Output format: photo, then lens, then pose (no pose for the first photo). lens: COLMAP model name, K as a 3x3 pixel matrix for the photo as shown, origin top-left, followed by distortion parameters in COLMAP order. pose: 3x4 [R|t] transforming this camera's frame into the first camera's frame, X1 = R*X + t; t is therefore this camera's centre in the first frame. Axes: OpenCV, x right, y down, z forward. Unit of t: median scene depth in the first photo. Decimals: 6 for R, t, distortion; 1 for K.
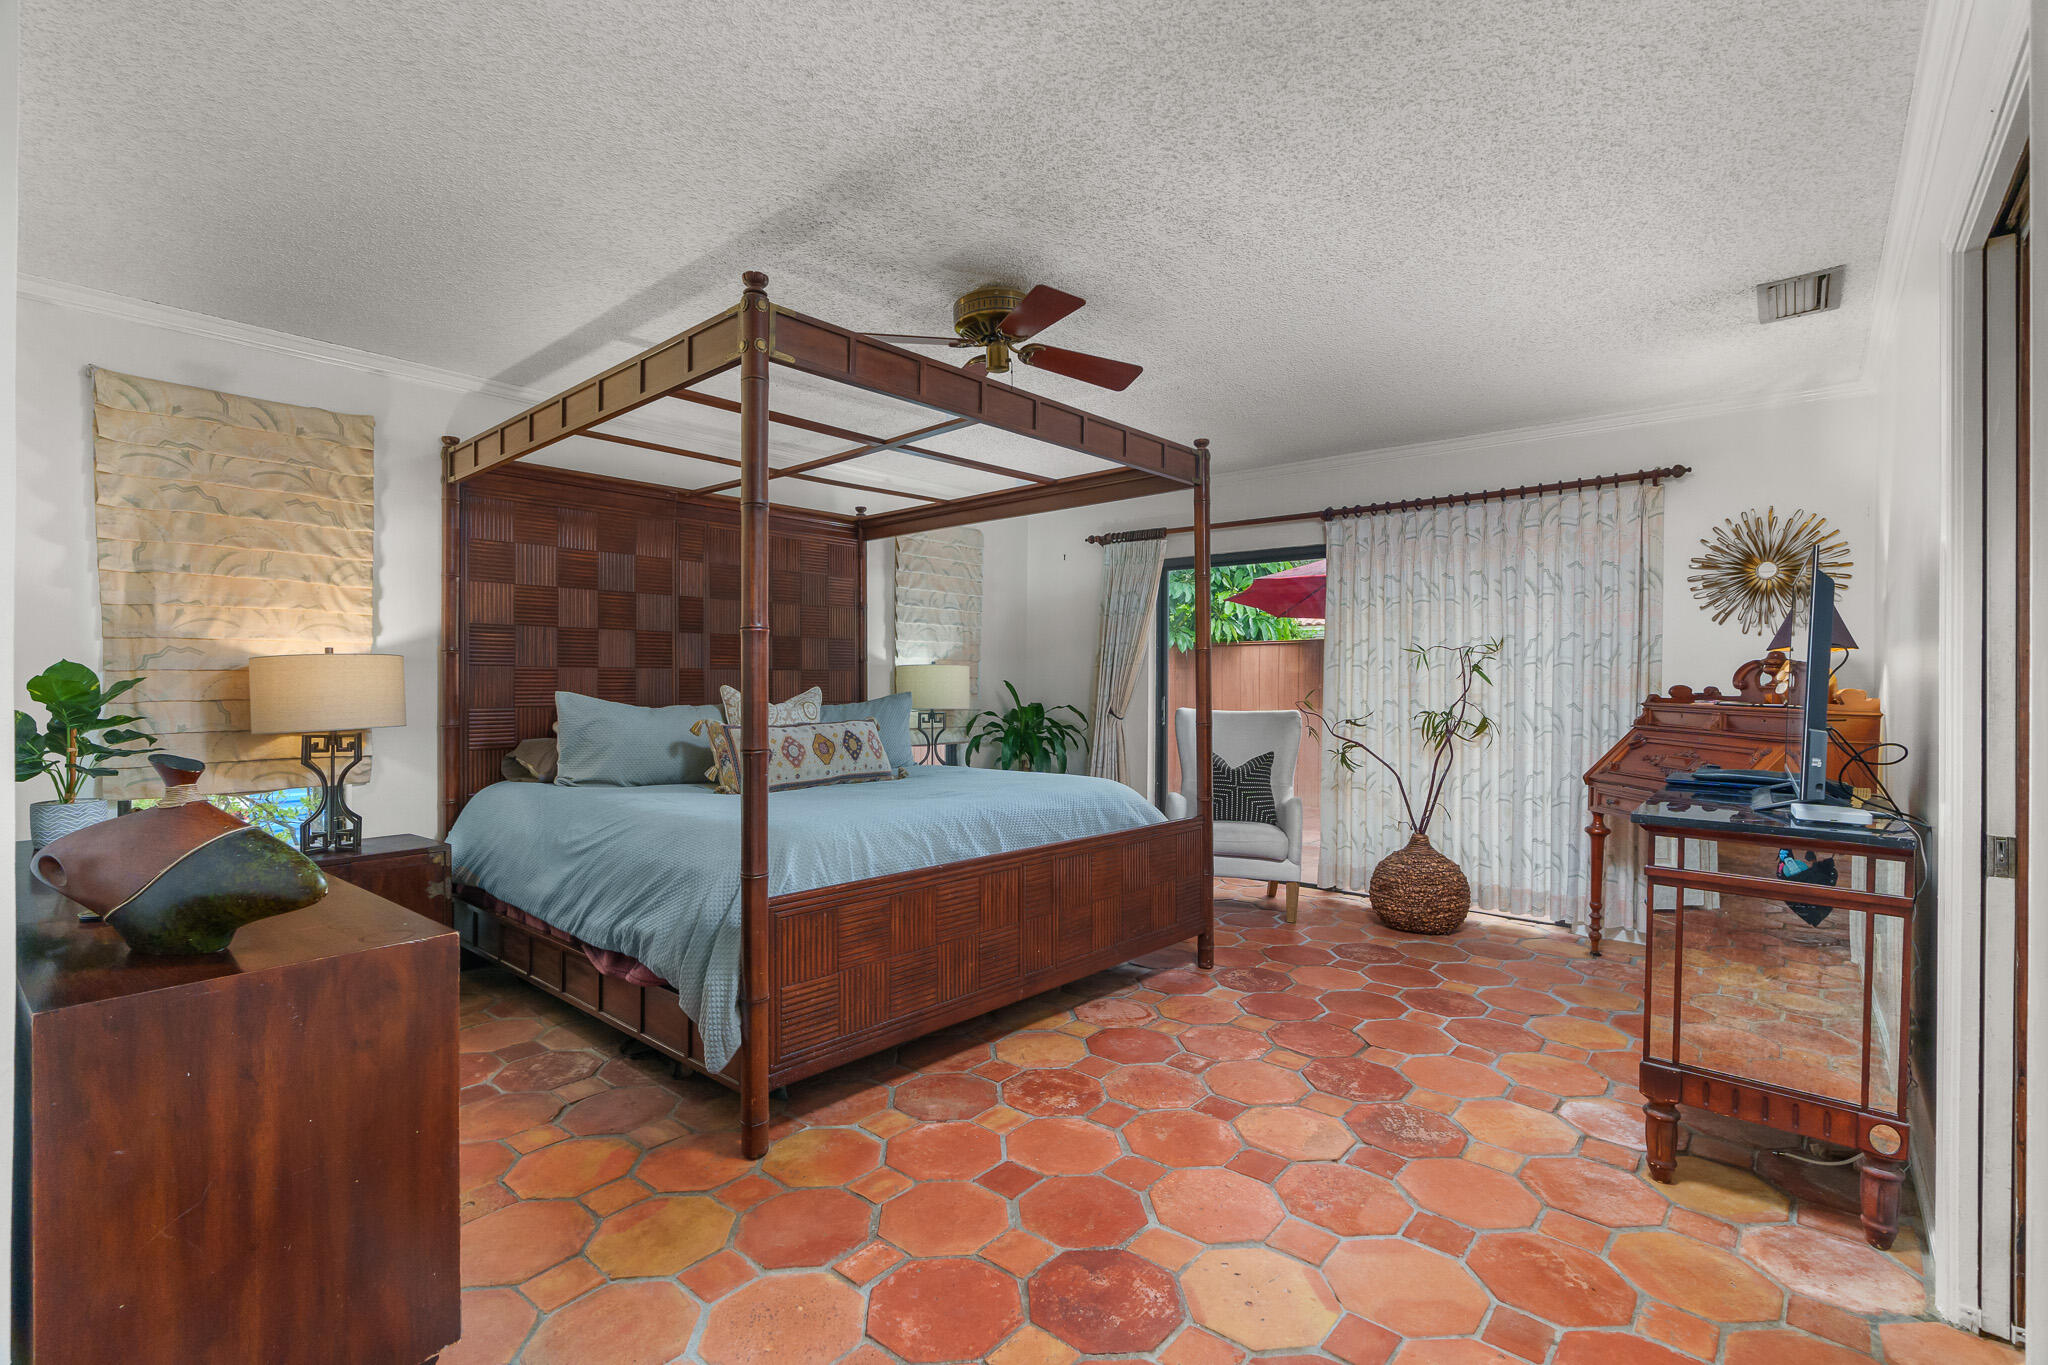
lens RADIAL K [[919.4, 0, 1025.7], [0, 919.4, 678.4], [0, 0, 1]] dist [-0.009689, 0.000559]
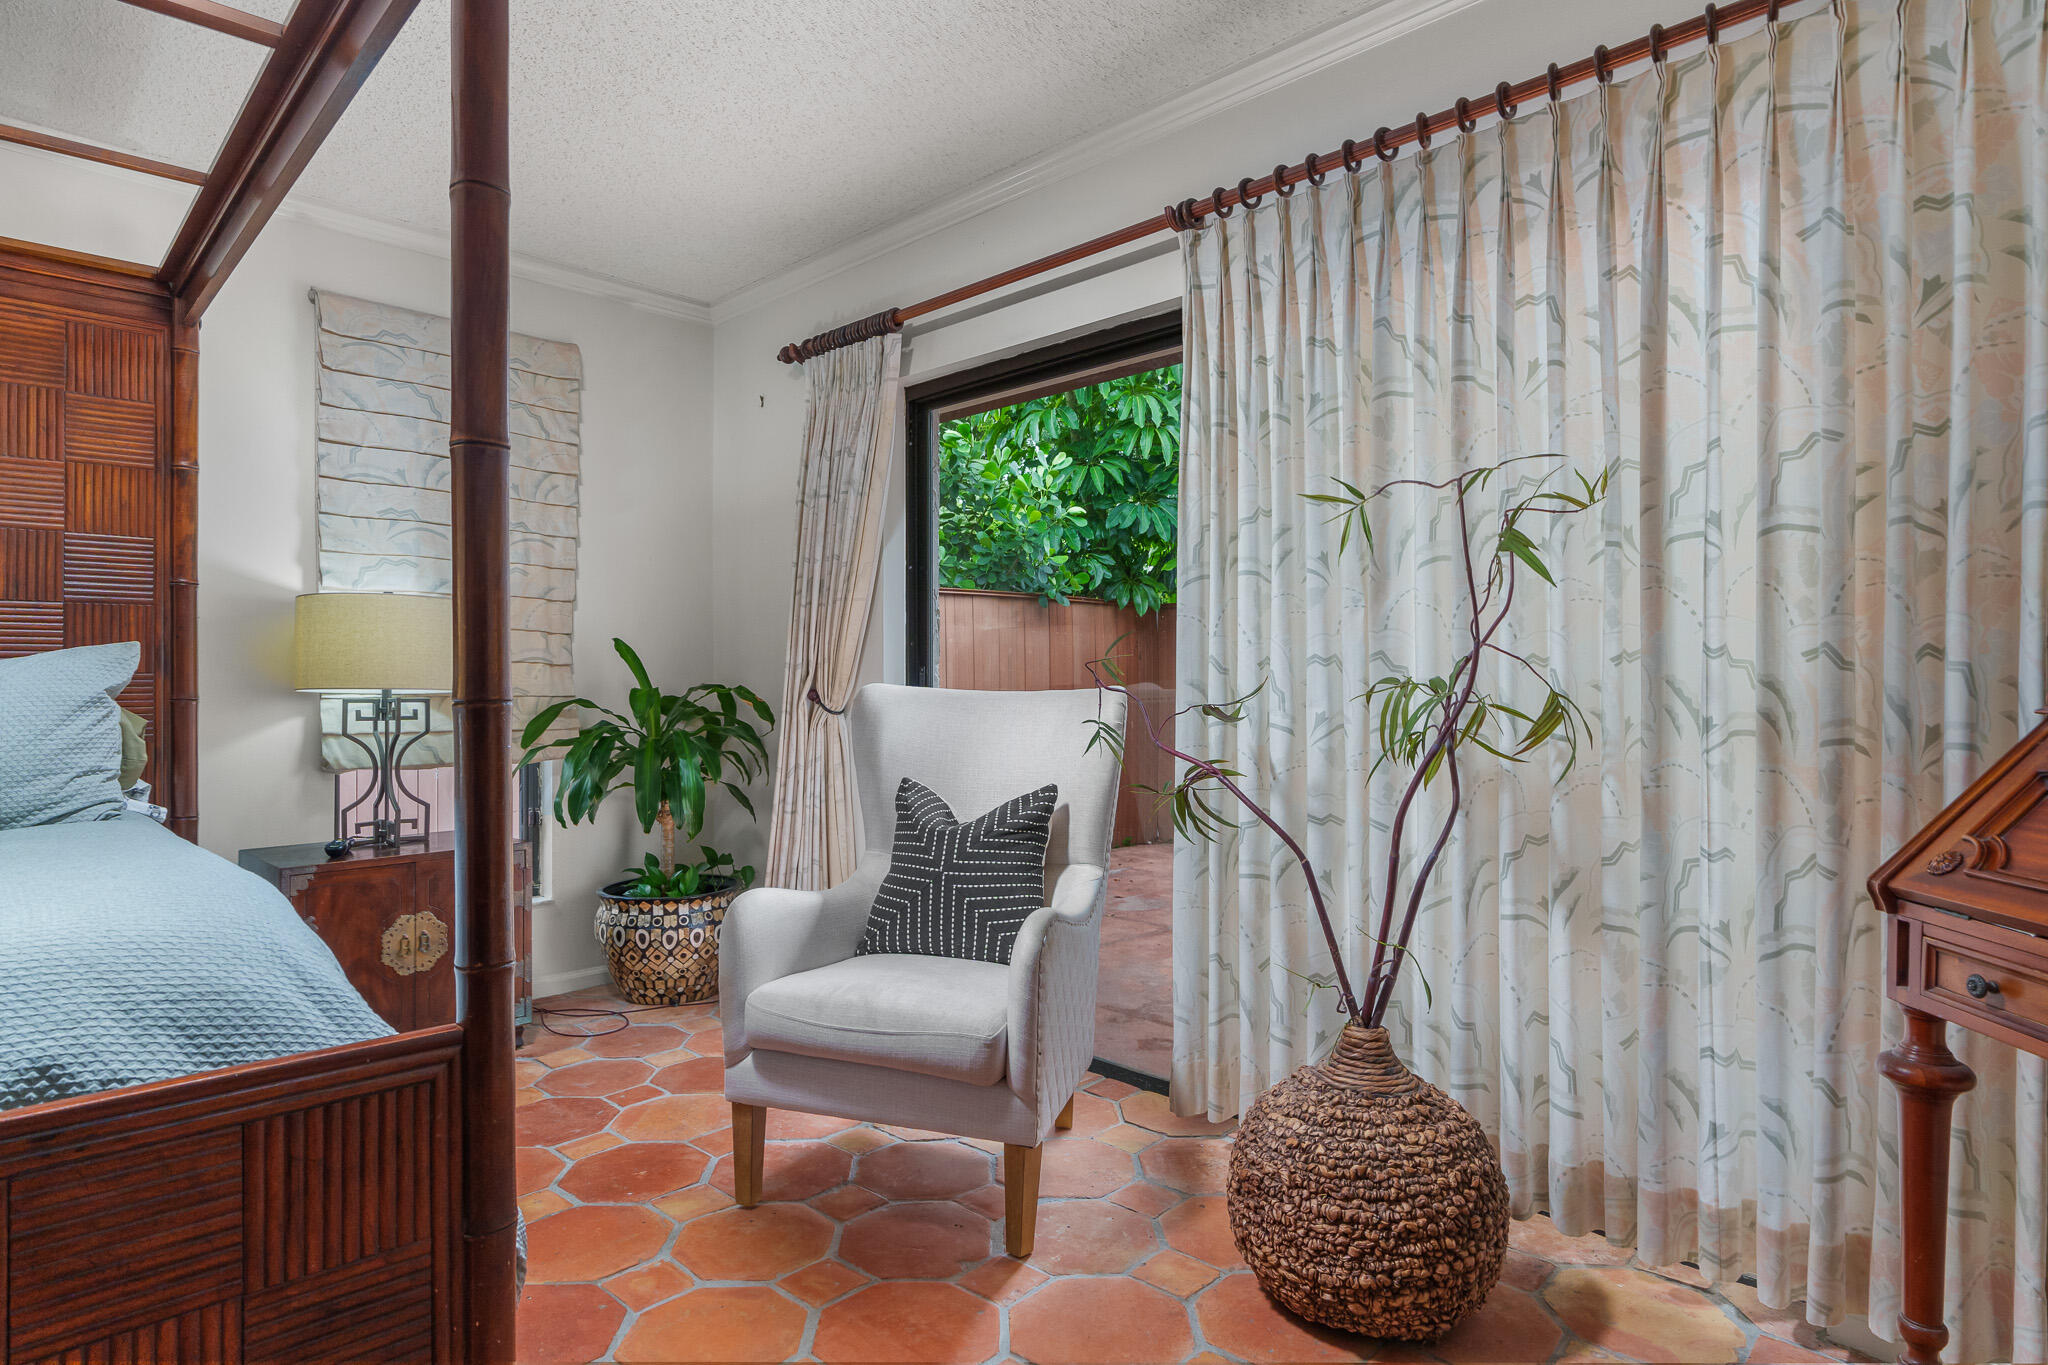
lens RADIAL K [[1096.5, 0, 1033.1], [0, 1096.5, 683.9], [0, 0, 1]] dist [0.001074, 0.001997]
pose [[0.997866, -0.004940, -0.065107, 0.333828], [0.004839, 0.999987, -0.001705, 0.038935], [0.065115, 0.001386, 0.997877, 0.577123]]
